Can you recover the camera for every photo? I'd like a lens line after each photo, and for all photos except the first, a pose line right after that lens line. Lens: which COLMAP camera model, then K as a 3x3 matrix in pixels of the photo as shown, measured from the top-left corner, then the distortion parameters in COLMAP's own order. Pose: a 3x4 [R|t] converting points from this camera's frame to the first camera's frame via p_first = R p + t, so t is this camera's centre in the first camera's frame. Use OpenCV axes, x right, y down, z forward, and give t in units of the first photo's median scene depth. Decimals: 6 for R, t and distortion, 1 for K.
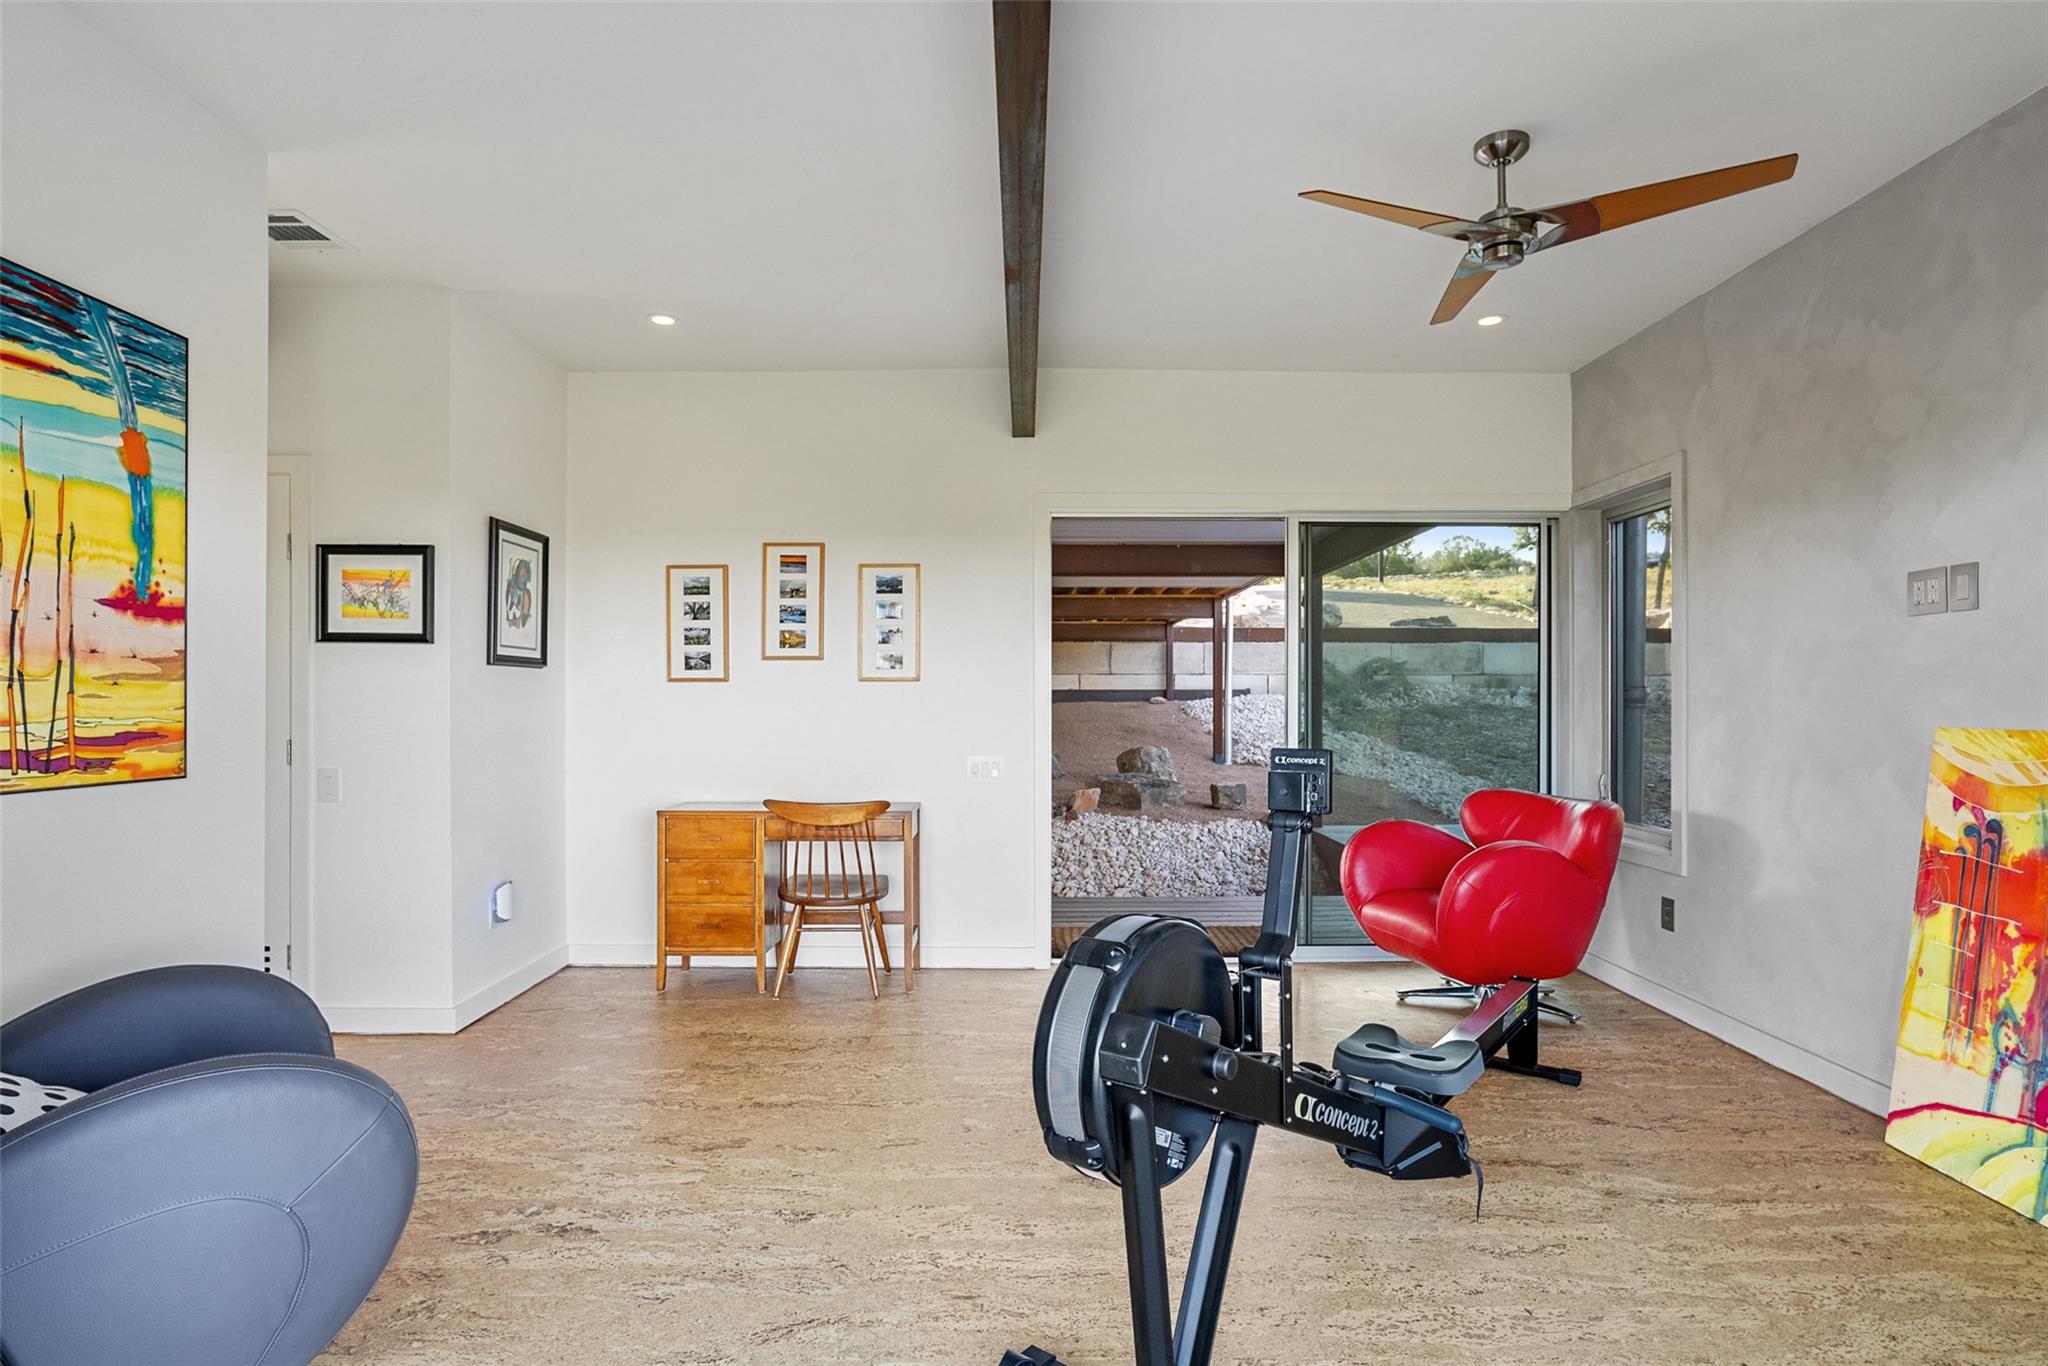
lens RADIAL K [[1070.4, 0, 1027.1], [0, 1070.4, 699.5], [0, 0, 1]] dist [0.000653, 0.000688]
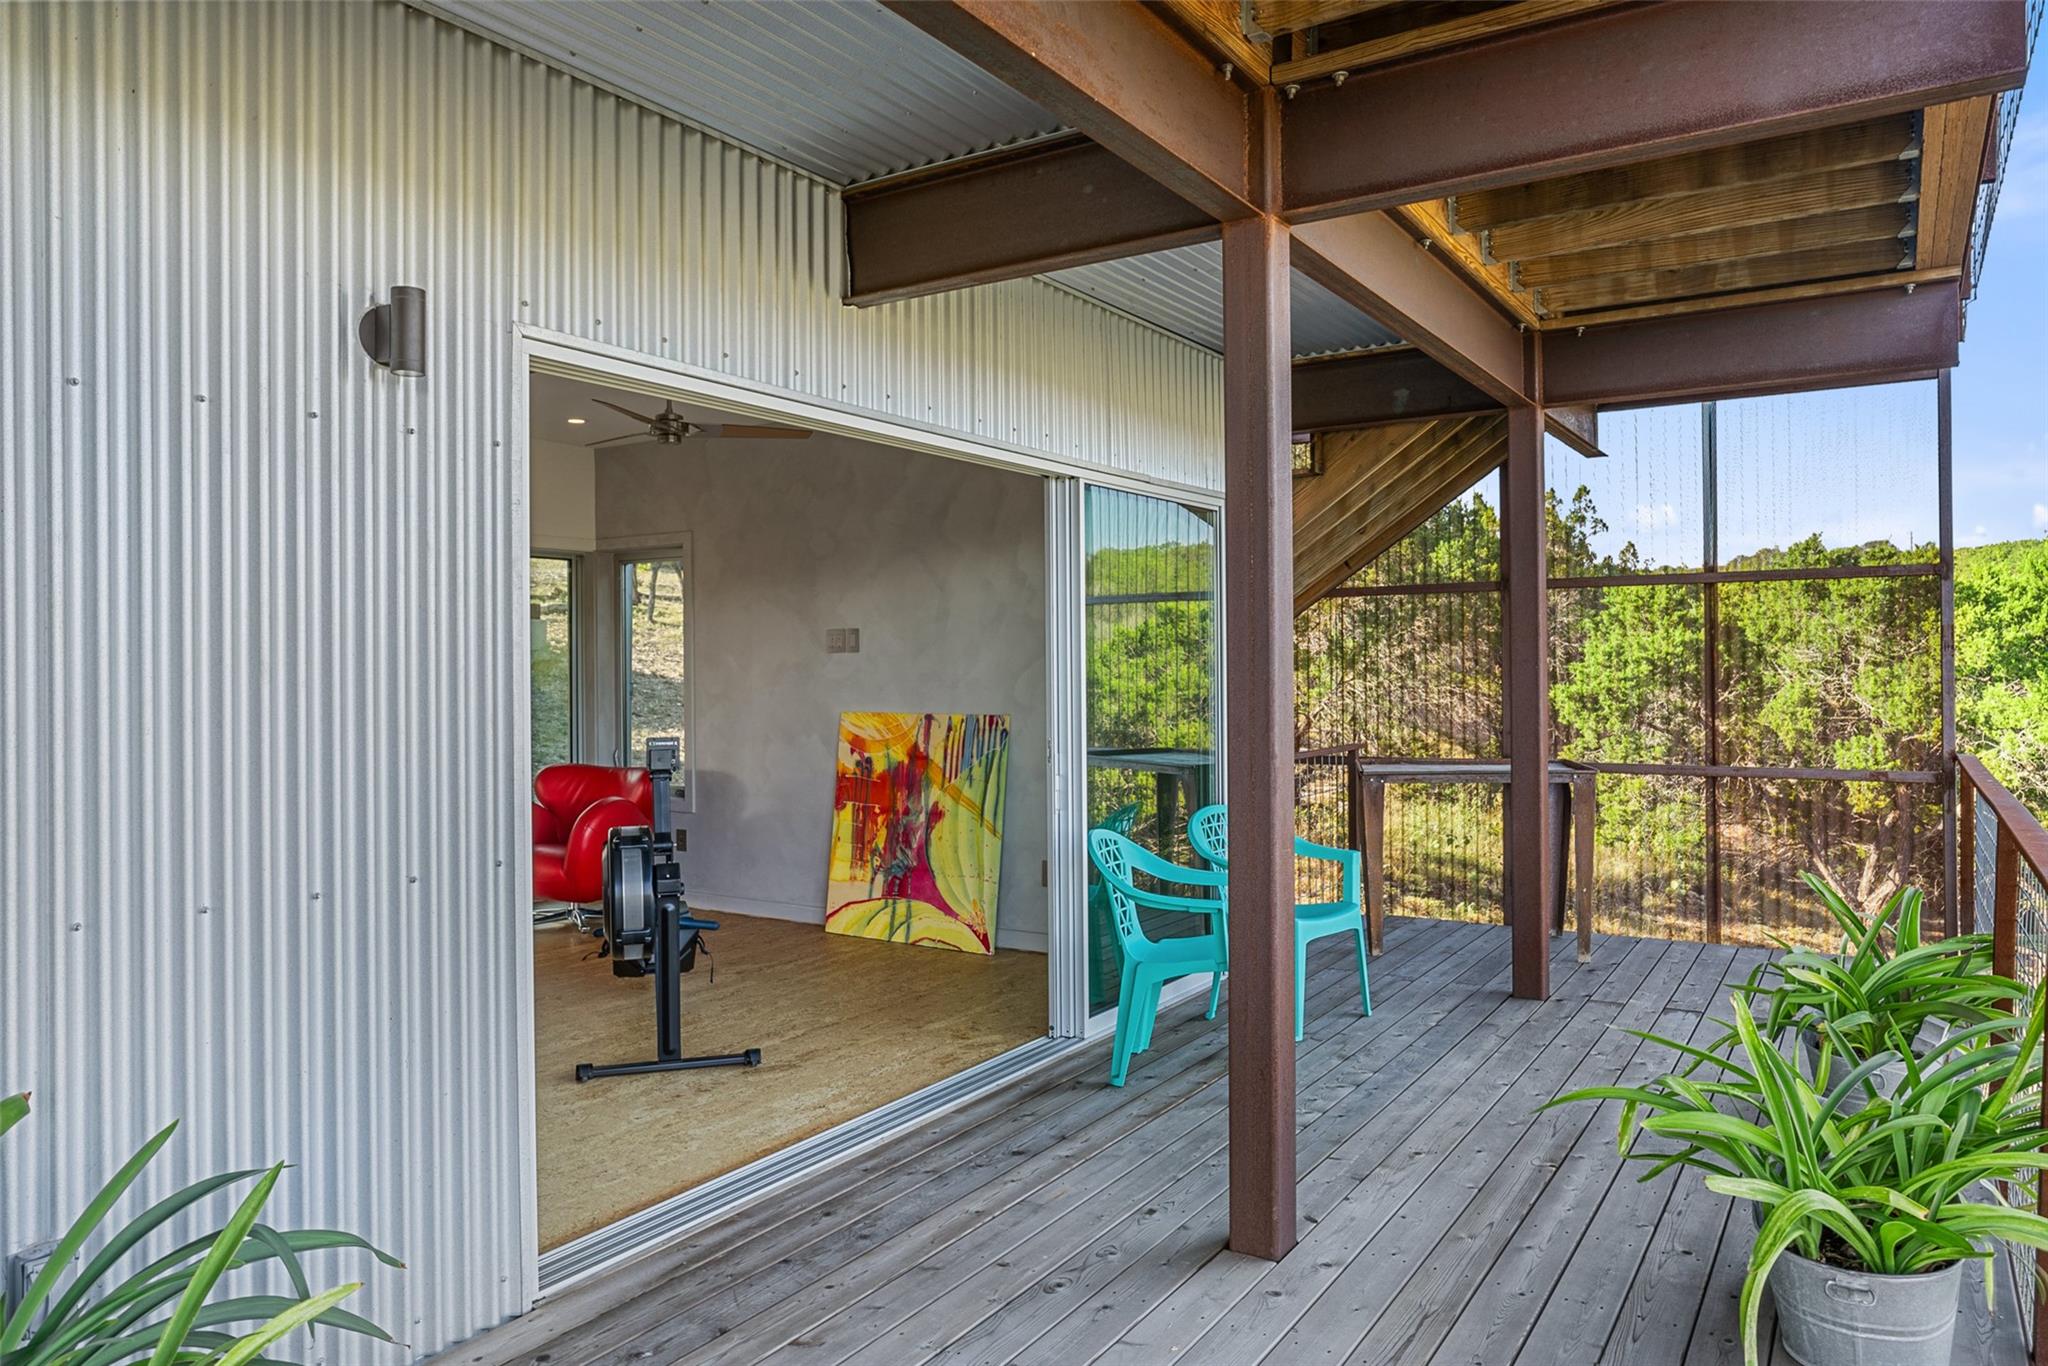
lens RADIAL K [[1354.2, 0, 1024.6], [0, 1354.2, 674.6], [0, 0, 1]] dist [-0.000029, -0.000001]
pose [[0.558117, -0.009930, 0.829703, -1.048132], [0.006795, 0.999950, 0.007397, -0.060924], [-0.829735, 0.001509, 0.558156, -0.672209]]
